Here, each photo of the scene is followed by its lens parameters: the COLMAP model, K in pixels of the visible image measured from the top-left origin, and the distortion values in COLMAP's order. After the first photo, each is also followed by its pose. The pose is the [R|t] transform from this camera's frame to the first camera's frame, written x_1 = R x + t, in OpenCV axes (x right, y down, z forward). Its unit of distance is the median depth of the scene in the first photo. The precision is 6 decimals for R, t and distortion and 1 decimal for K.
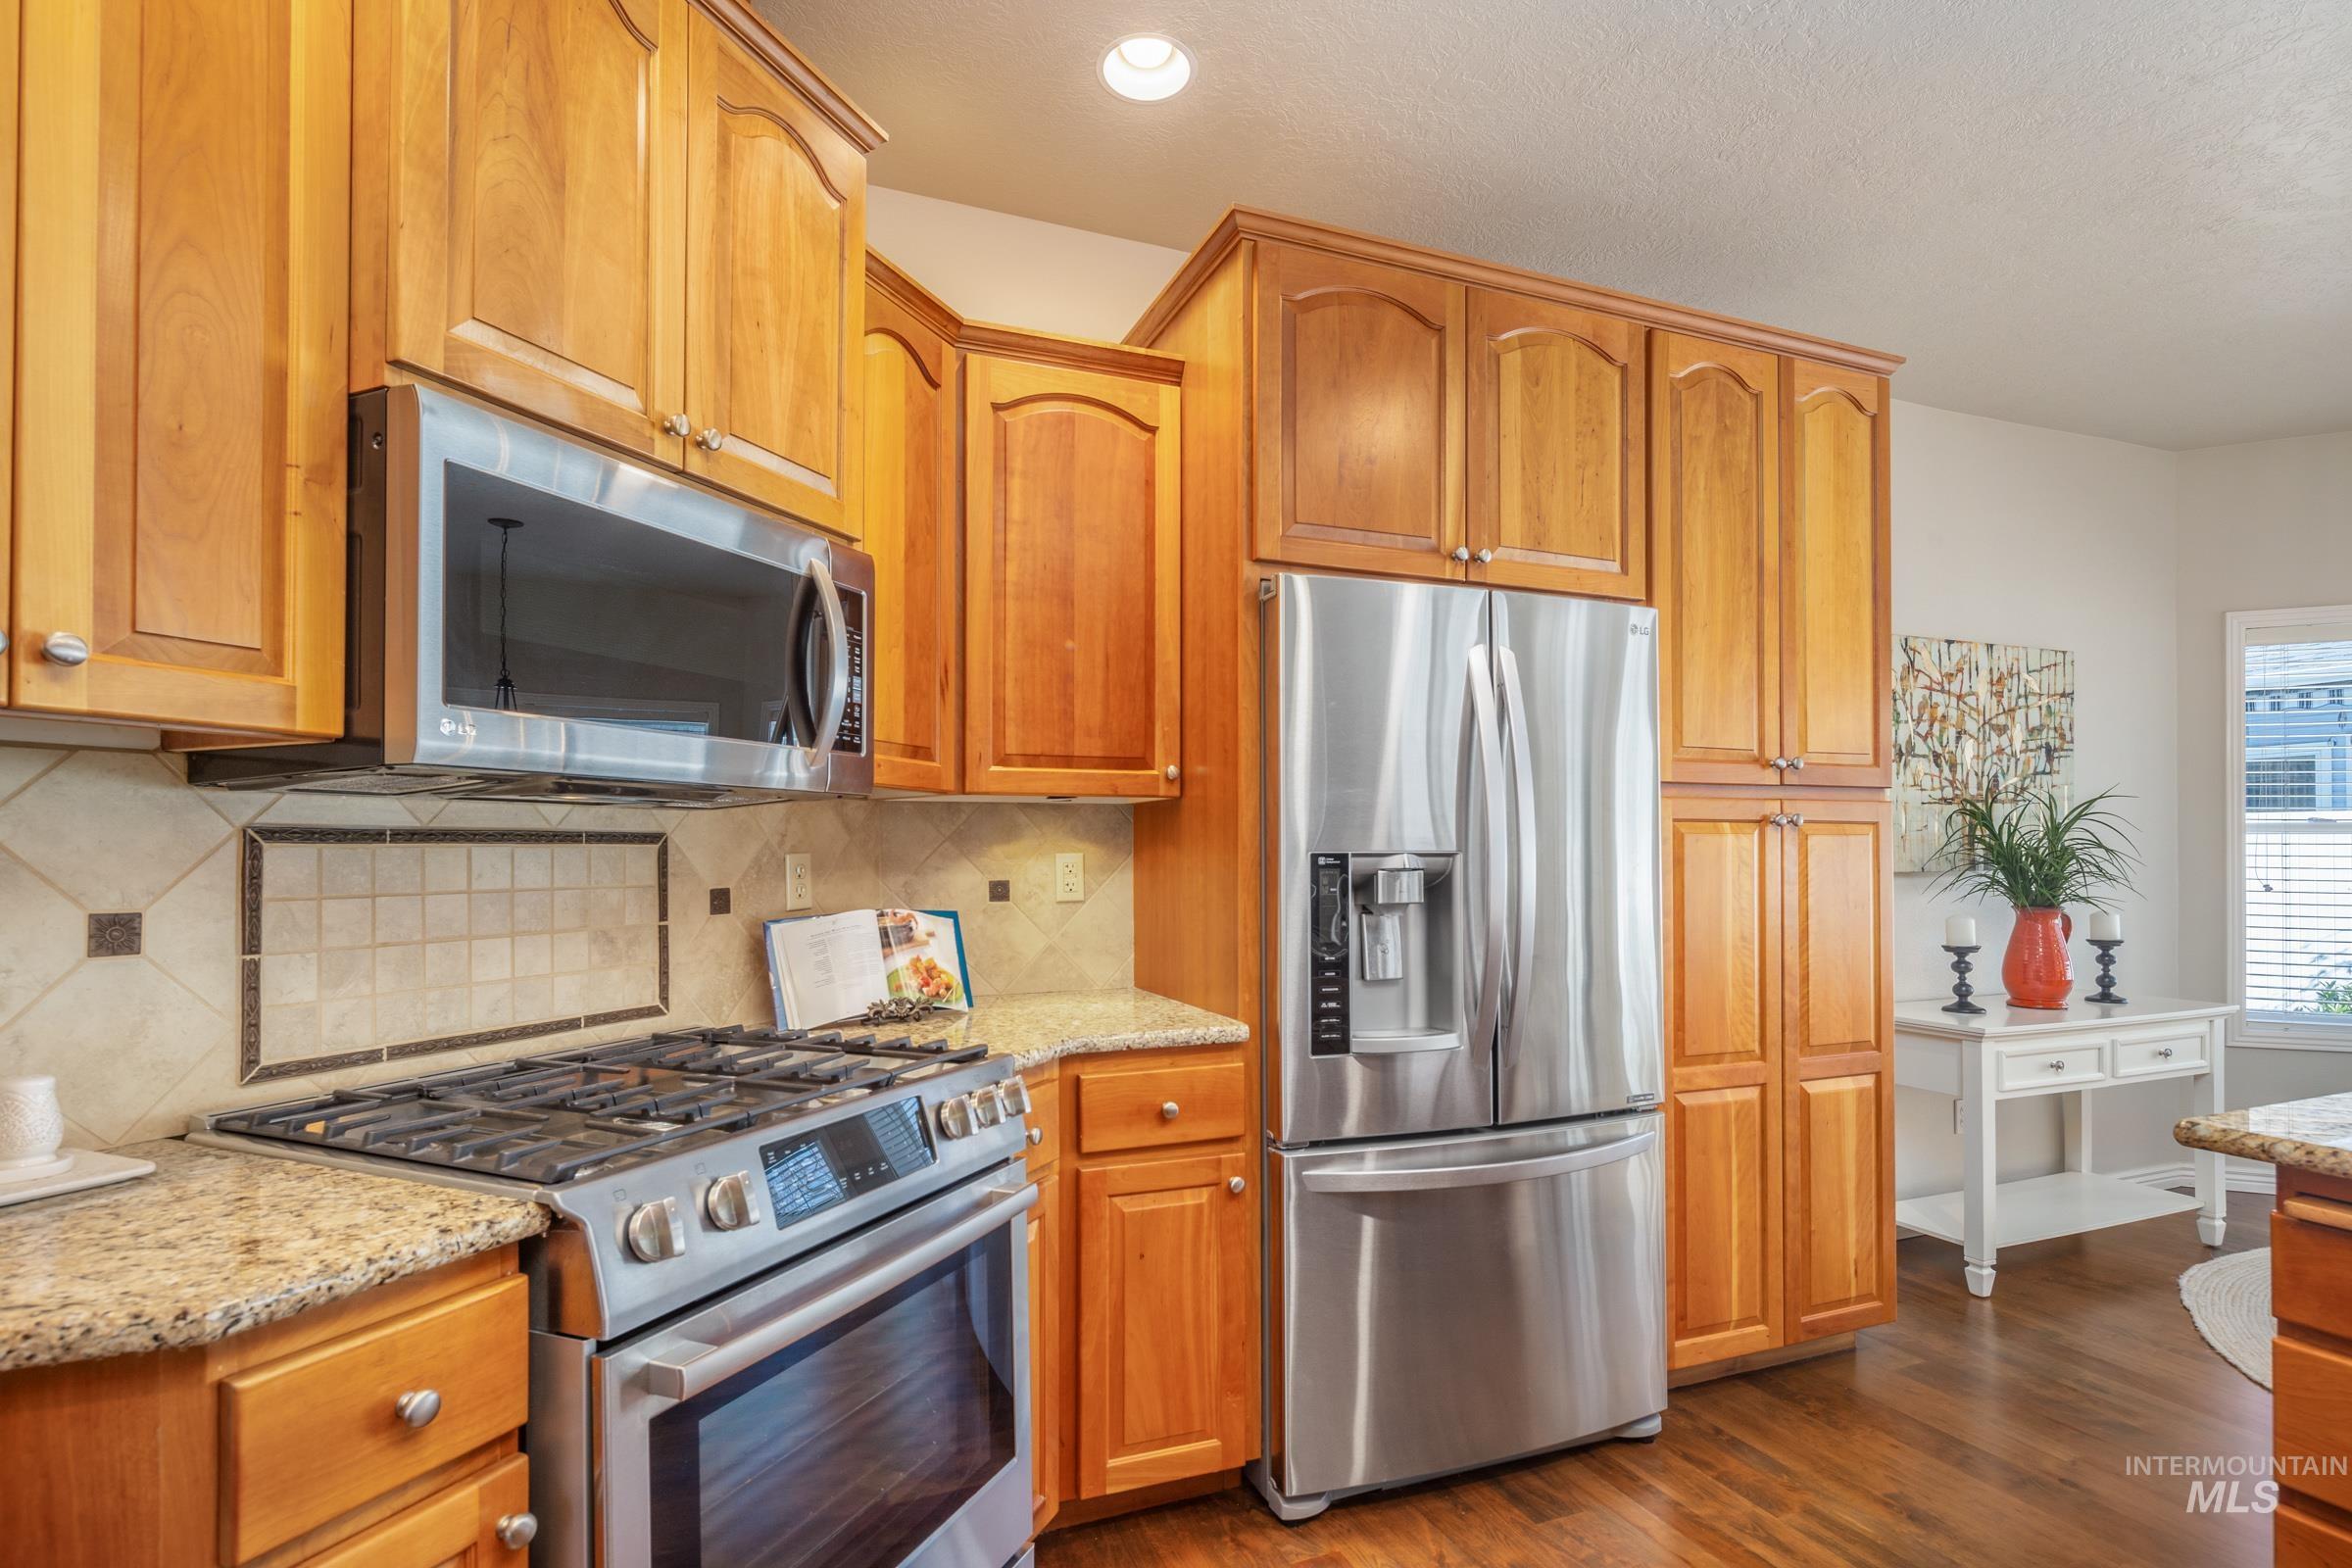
lens RADIAL K [[1162.7, 0, 1182.3], [0, 1162.7, 838.5], [0, 0, 1]] dist [0.003825, -0.002903]
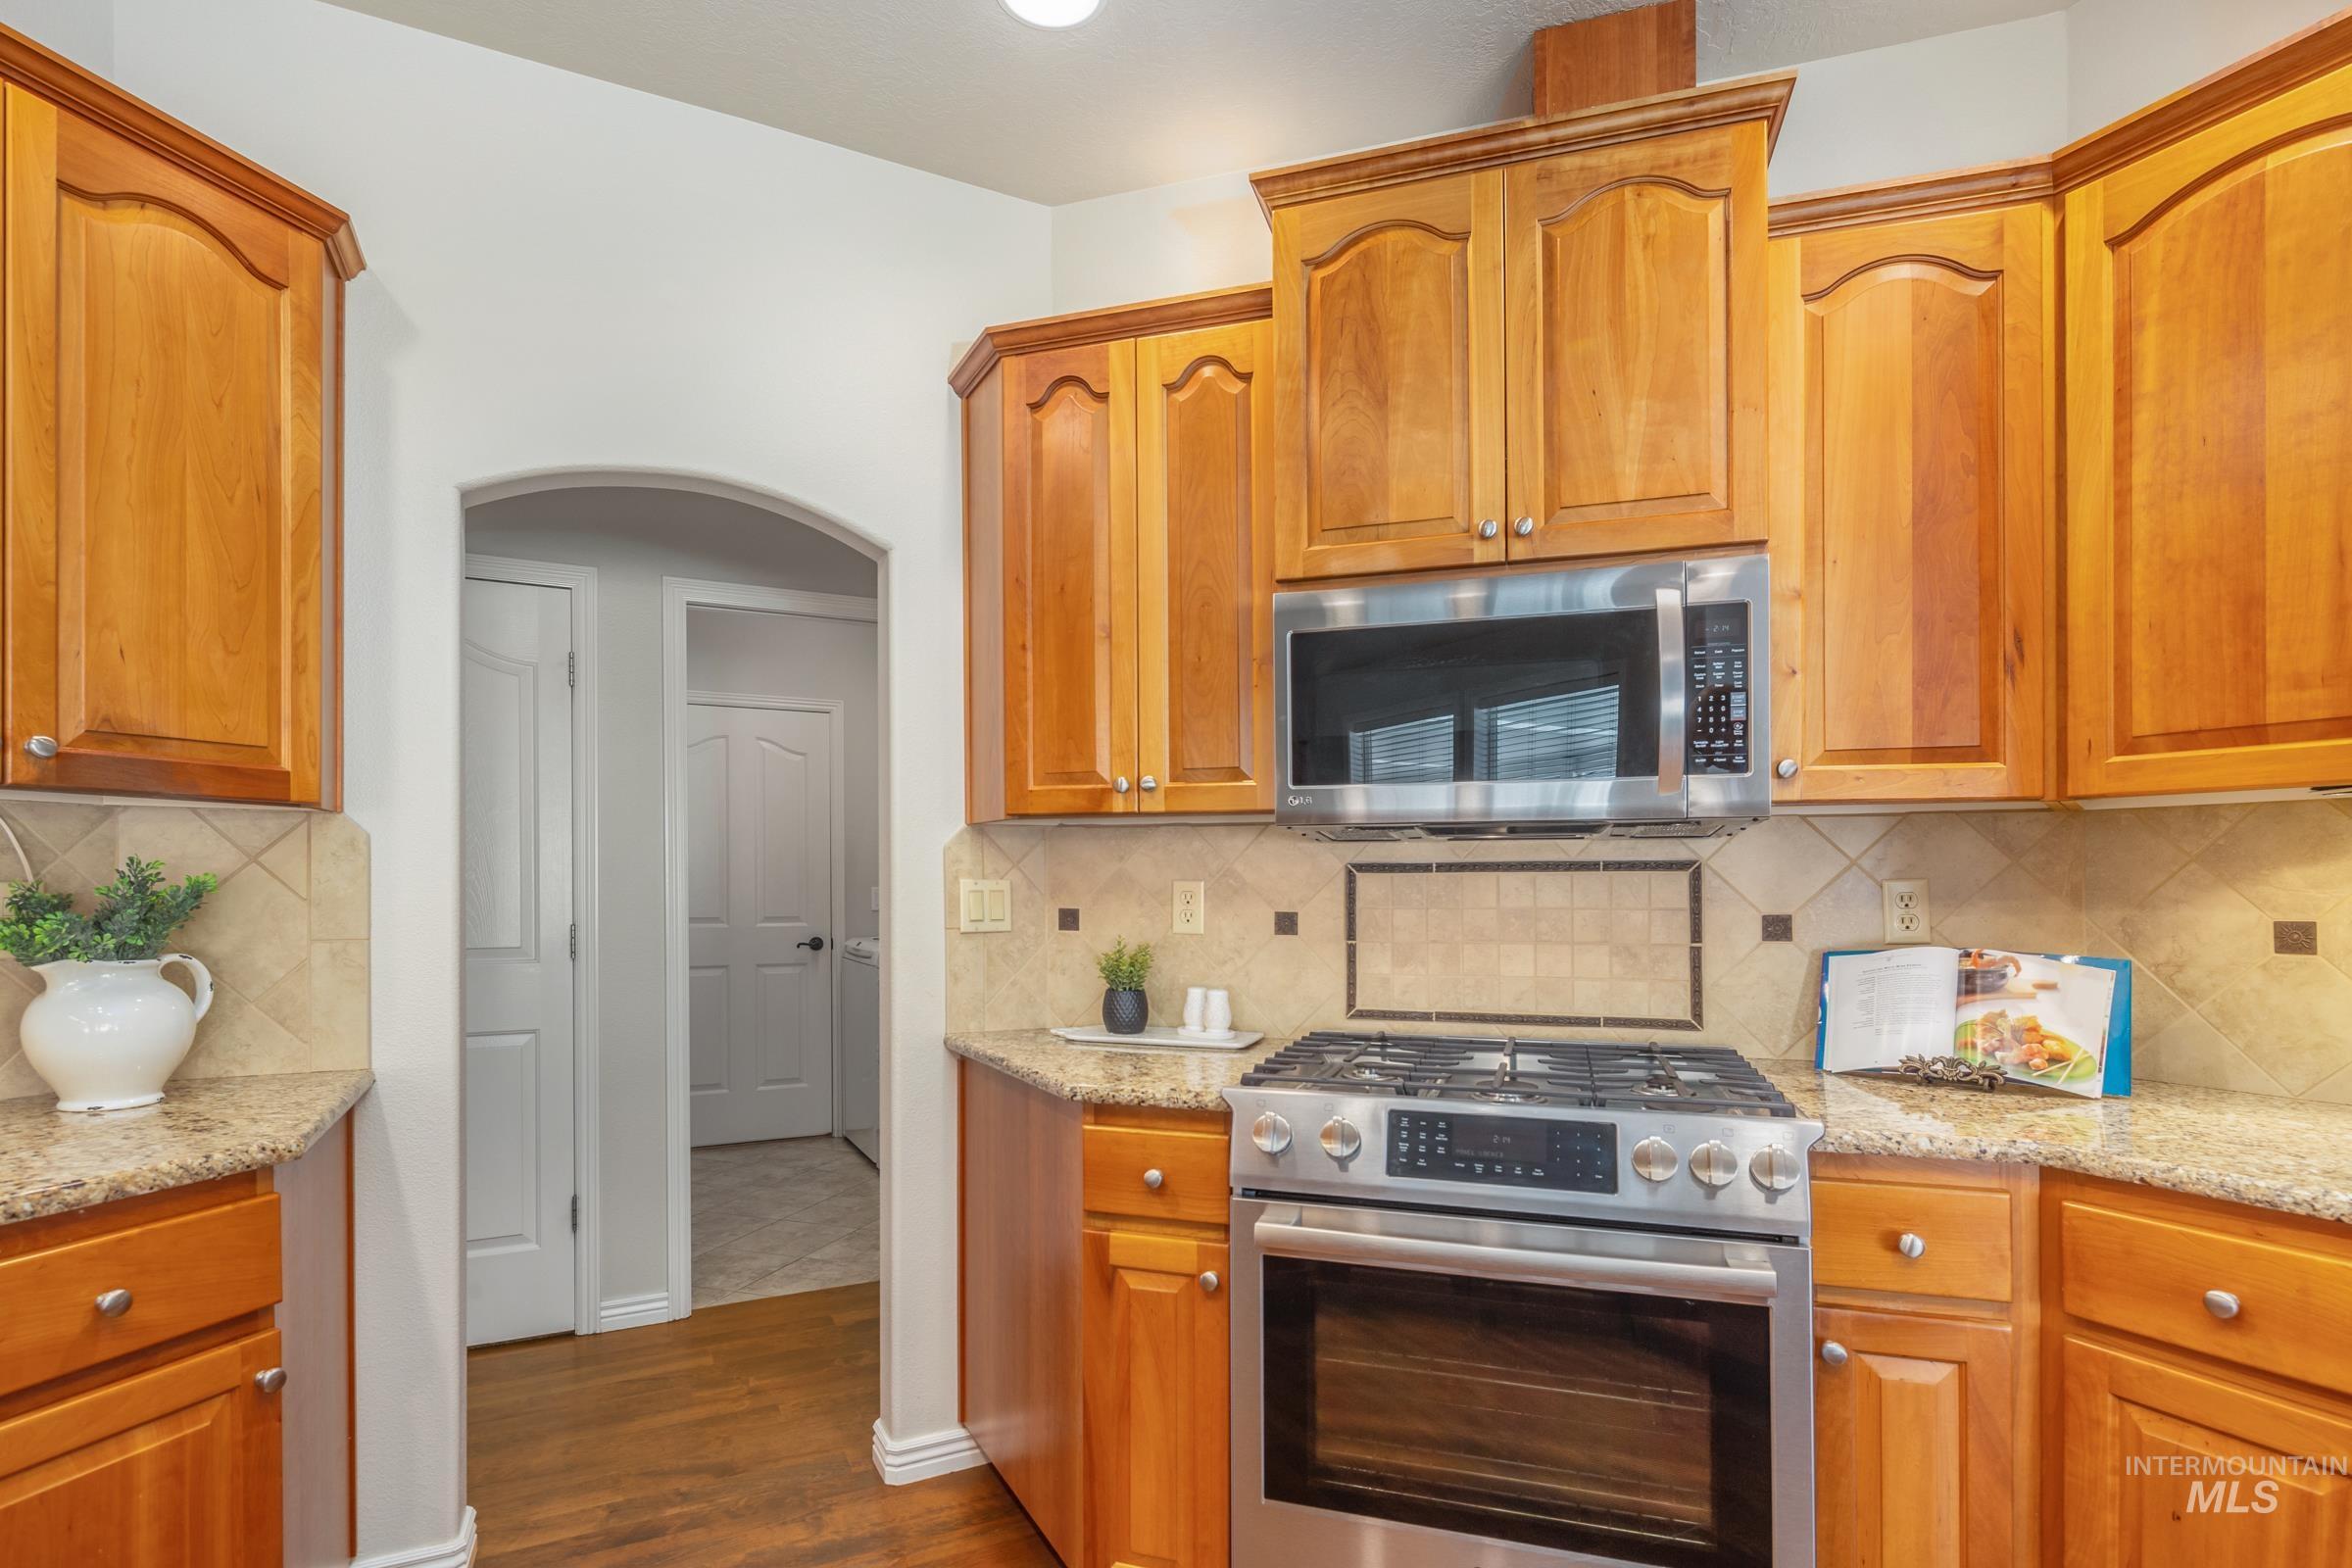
lens RADIAL K [[1162.7, 0, 1167.5], [0, 1162.7, 879.4], [0, 0, 1]] dist [0.003825, -0.002903]
pose [[0.079692, 0.001965, -0.996818, 0.536905], [0.013839, 0.999899, 0.003077, 0.002695], [0.996723, -0.014040, 0.079657, 0.399735]]
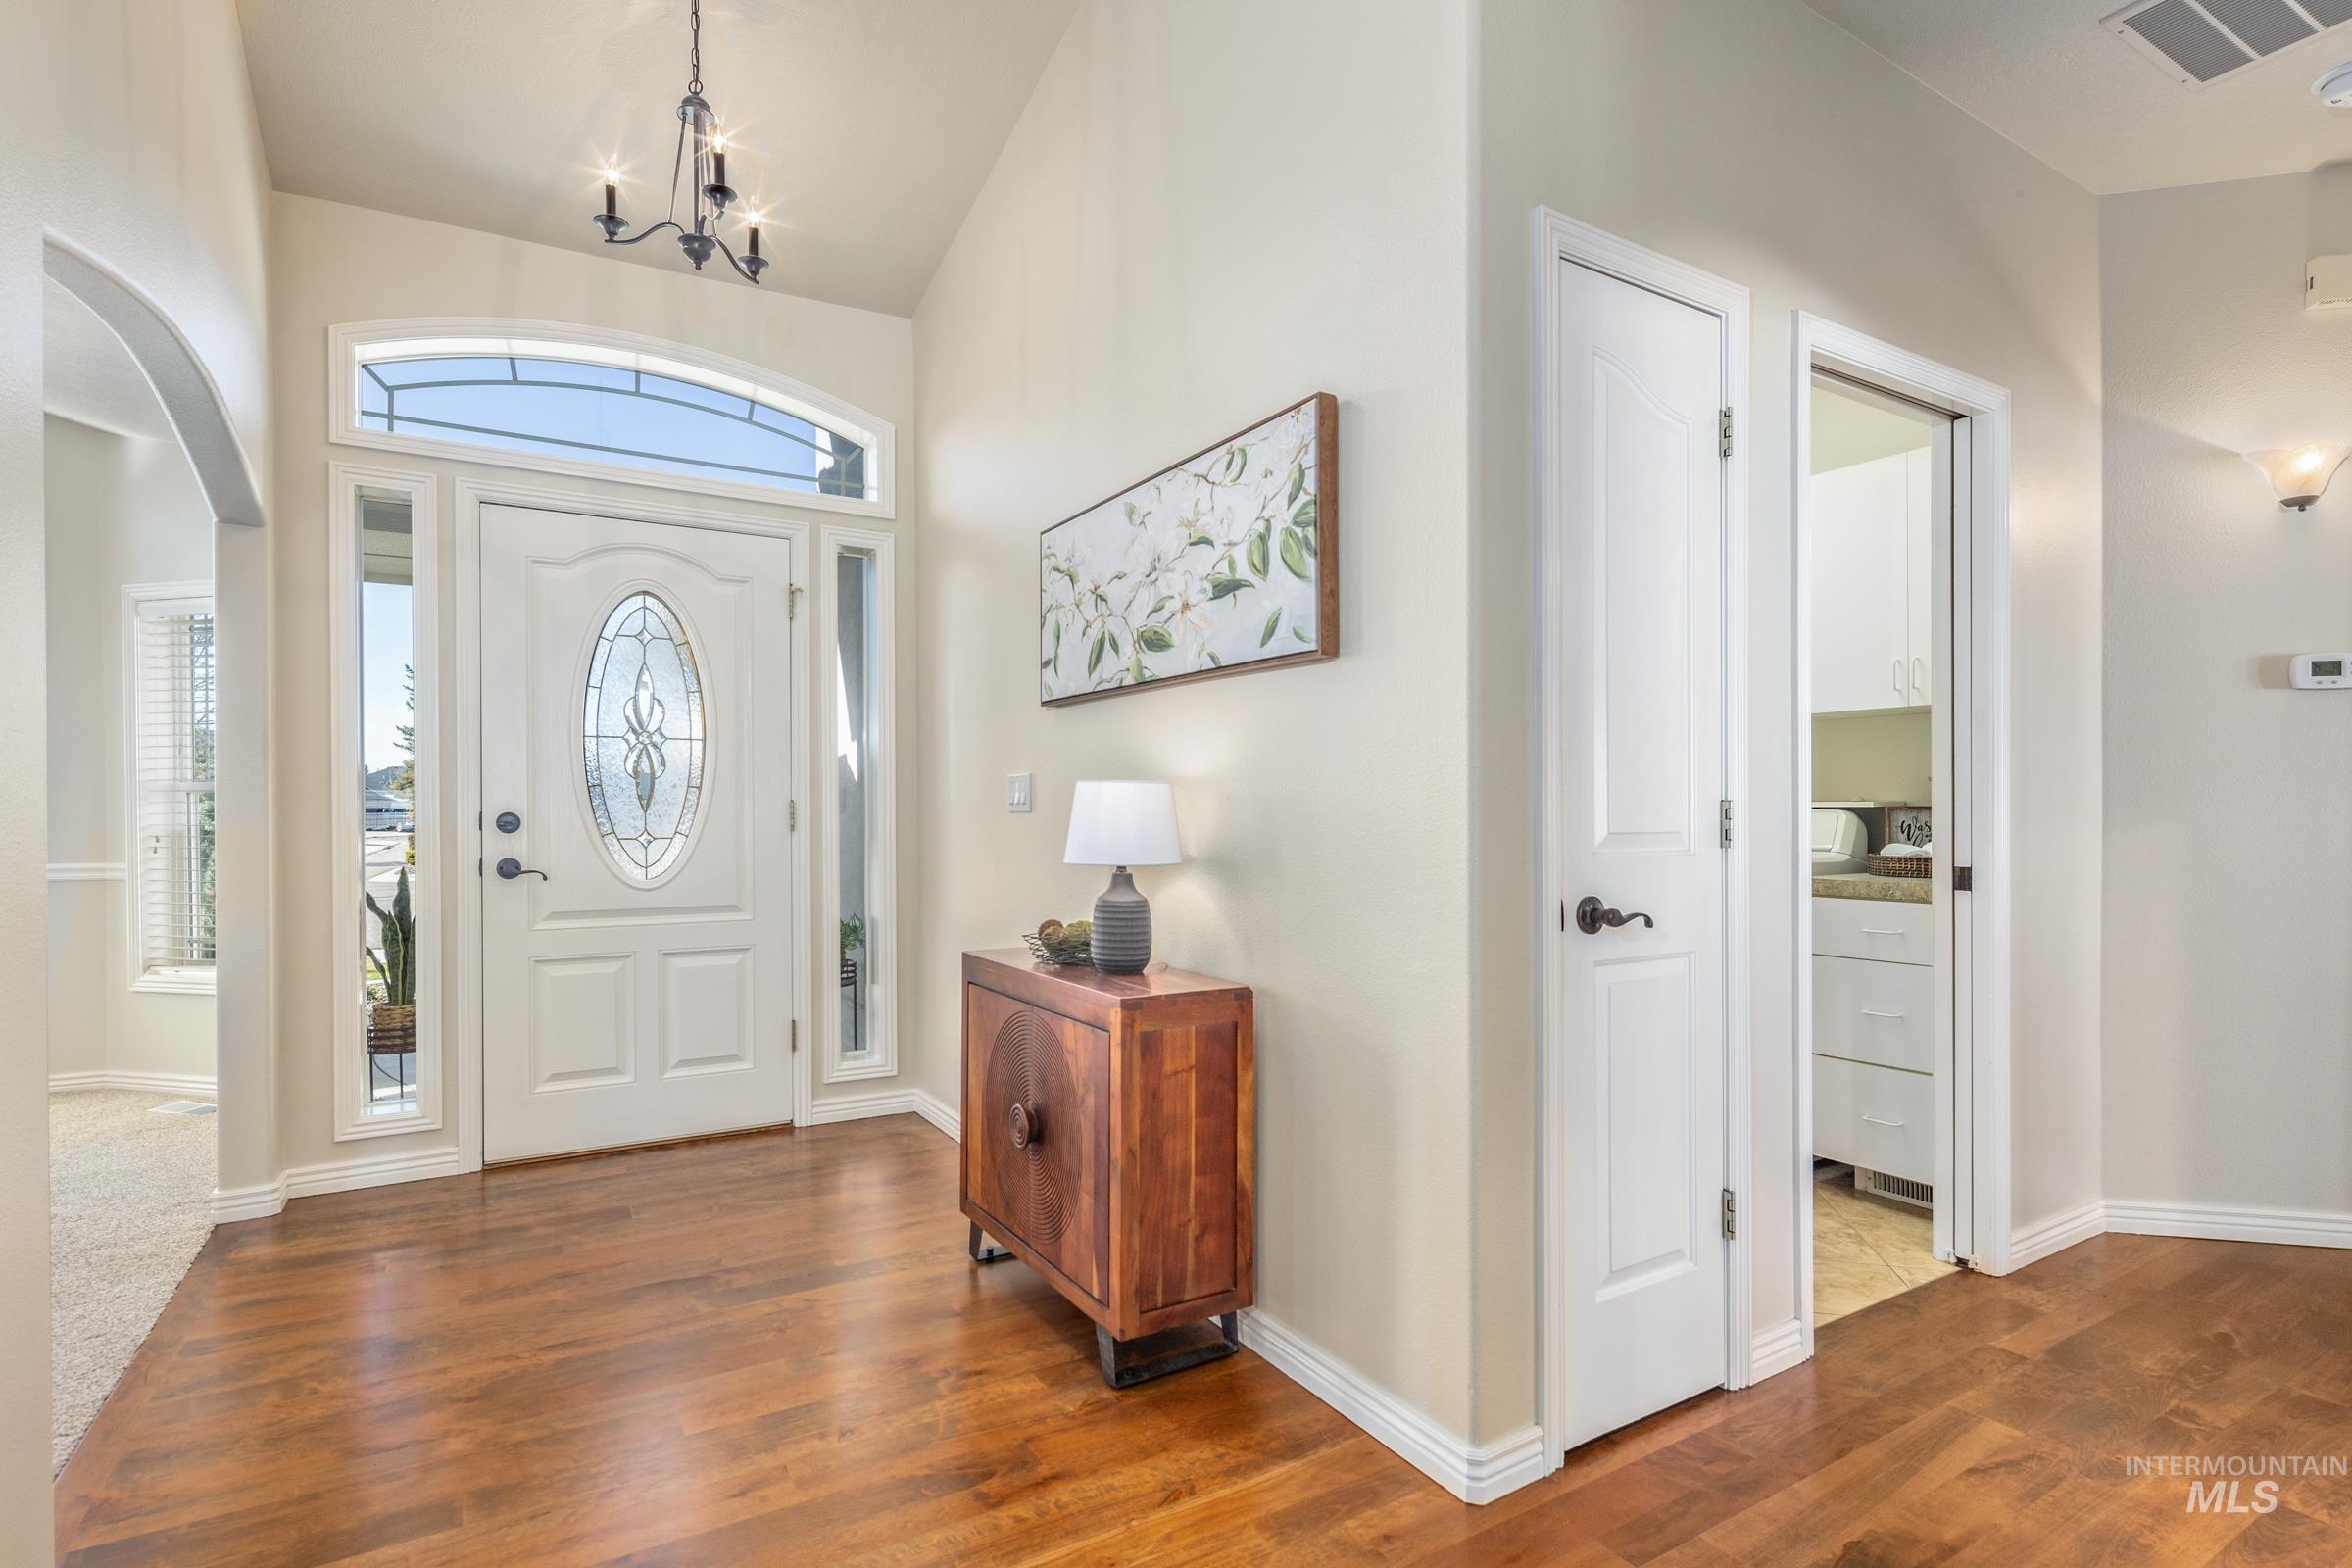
lens RADIAL K [[1162.7, 0, 1179.3], [0, 1162.7, 844.0], [0, 0, 1]] dist [0.003825, -0.002903]
pose [[0.147497, 0.029221, -0.988631, -0.043718], [0.008202, 0.999493, 0.030766, 0.054830], [0.989029, -0.012647, 0.147182, -0.849744]]
